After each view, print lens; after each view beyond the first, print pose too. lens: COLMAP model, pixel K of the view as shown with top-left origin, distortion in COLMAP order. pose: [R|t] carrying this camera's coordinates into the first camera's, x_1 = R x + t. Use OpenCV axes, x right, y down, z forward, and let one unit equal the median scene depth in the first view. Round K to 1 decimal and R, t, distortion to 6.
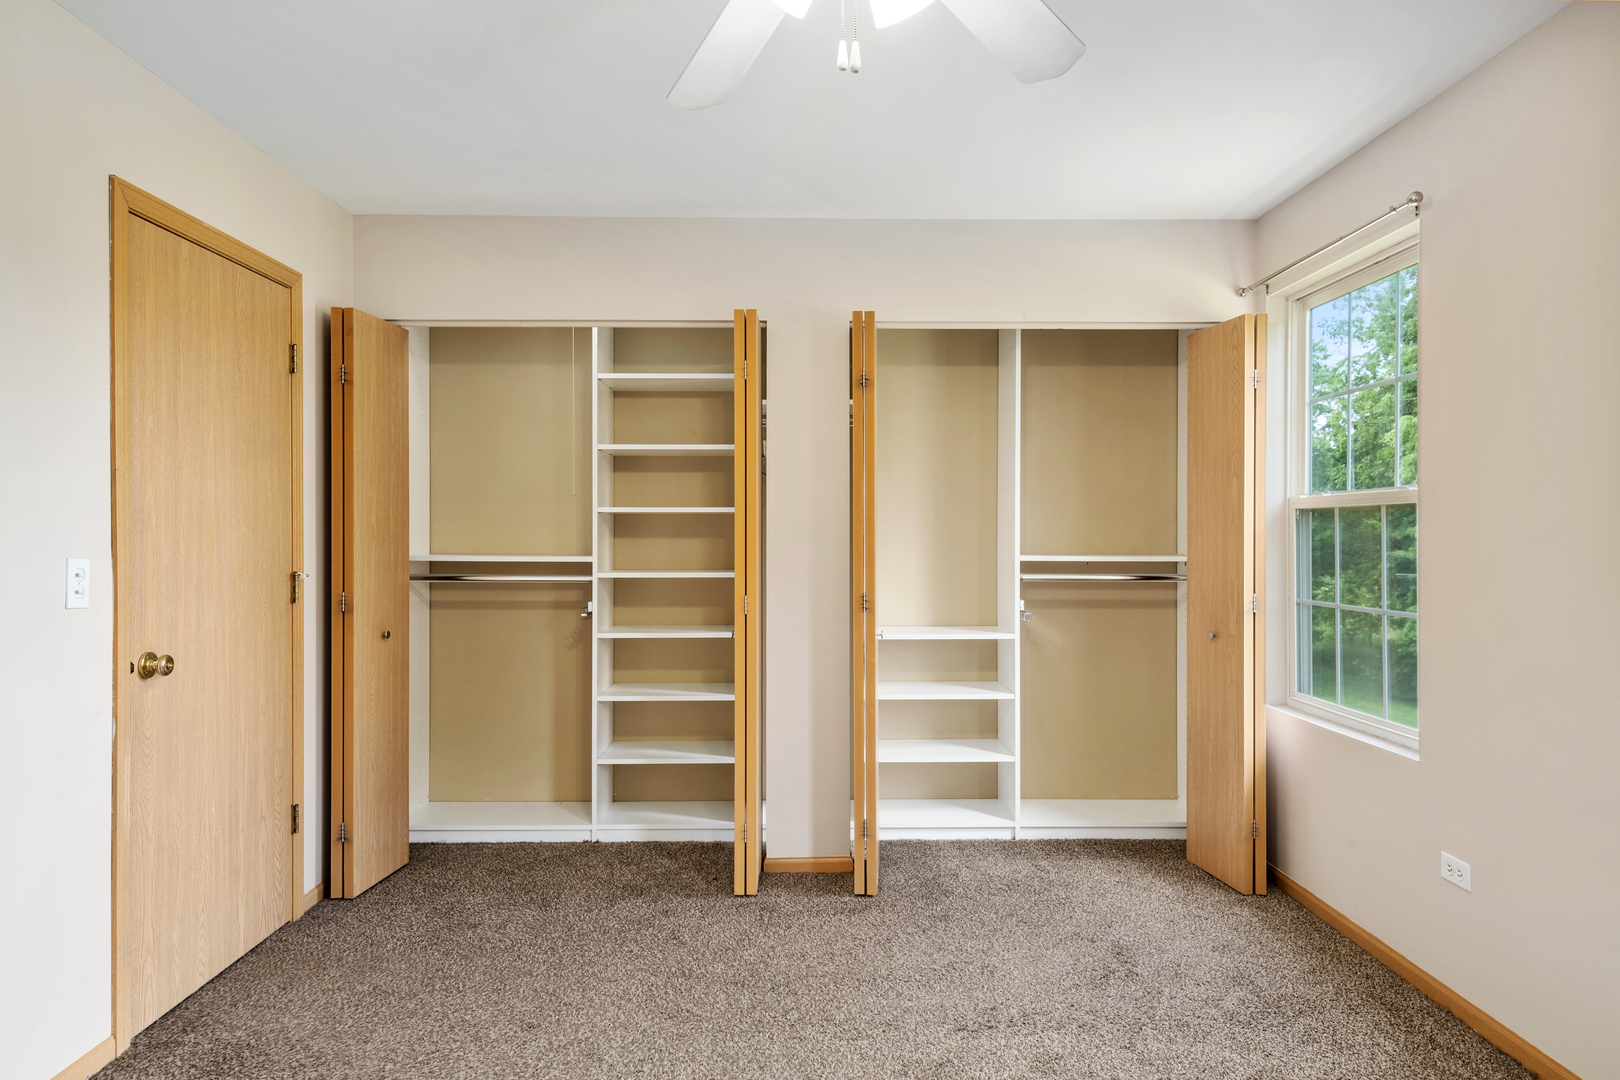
lens RADIAL K [[1044.8, 0, 810.6], [0, 1044.8, 536.7], [0, 0, 1]] dist [-0.006643, 0.002375]
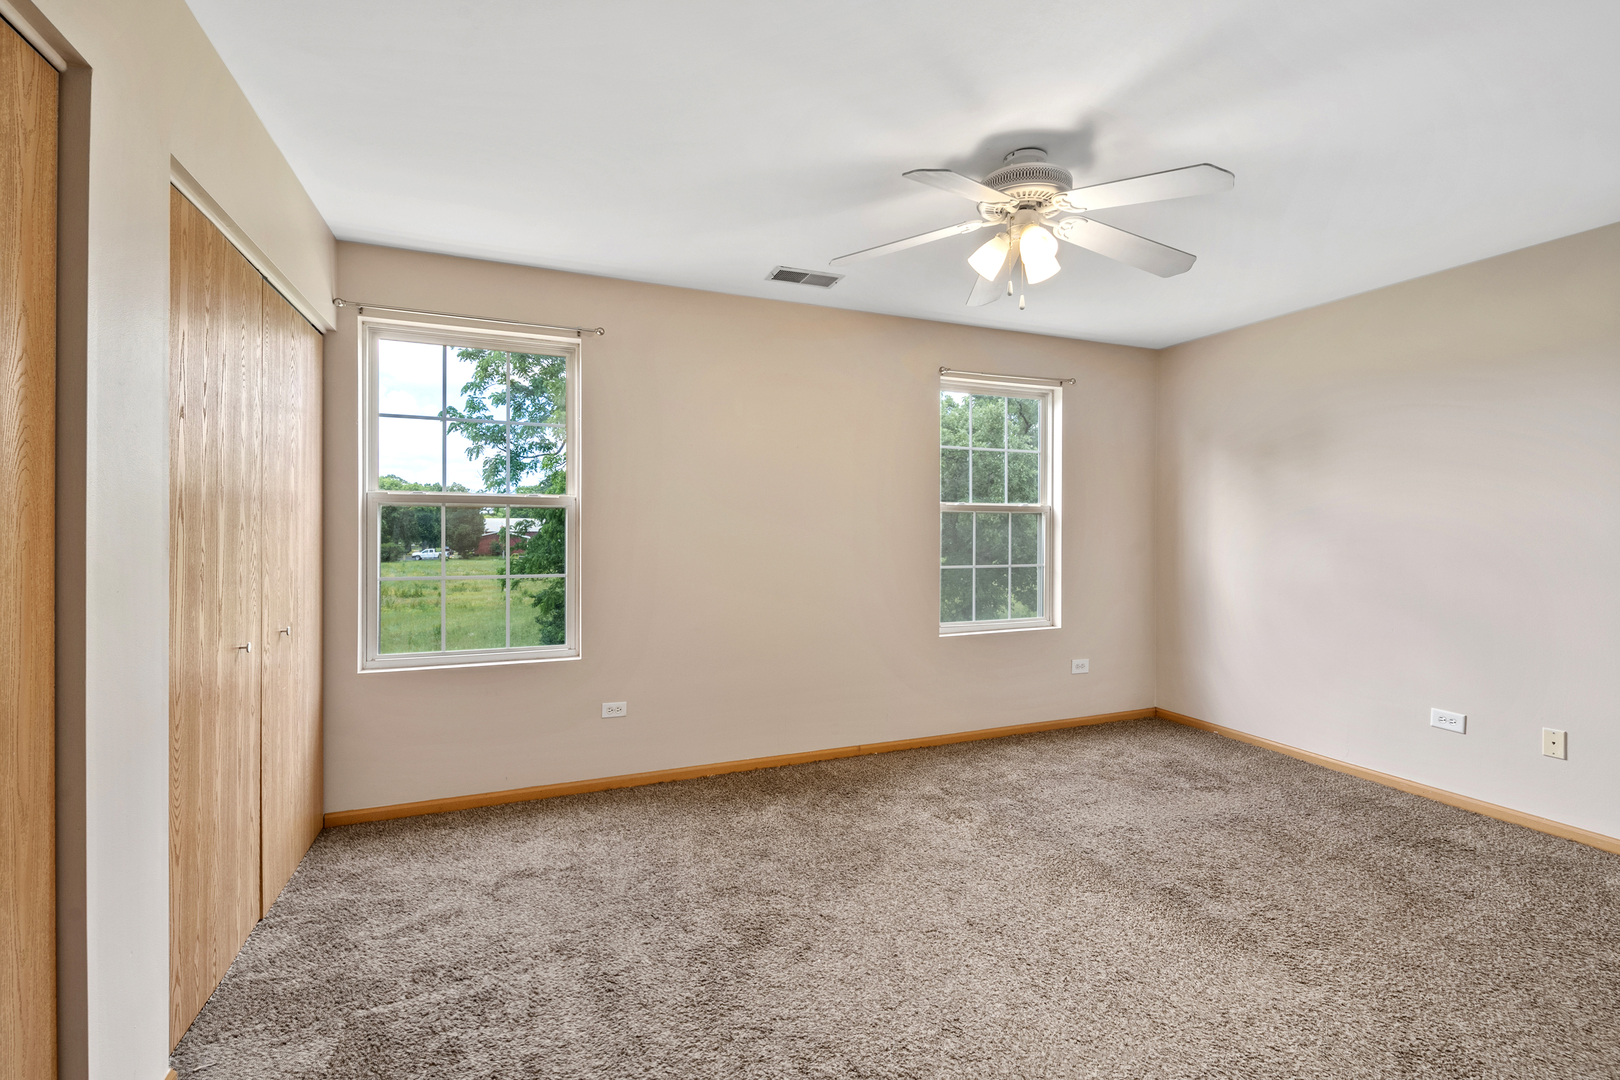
lens RADIAL K [[701.1, 0, 811.6], [0, 701.1, 532.0], [0, 0, 1]] dist [0.002856, -0.006861]
pose [[-0.387448, -0.002732, 0.921887, -0.616681], [0.002075, 0.999990, 0.003835, 0.004703], [-0.921889, 0.003399, -0.387439, 1.098340]]
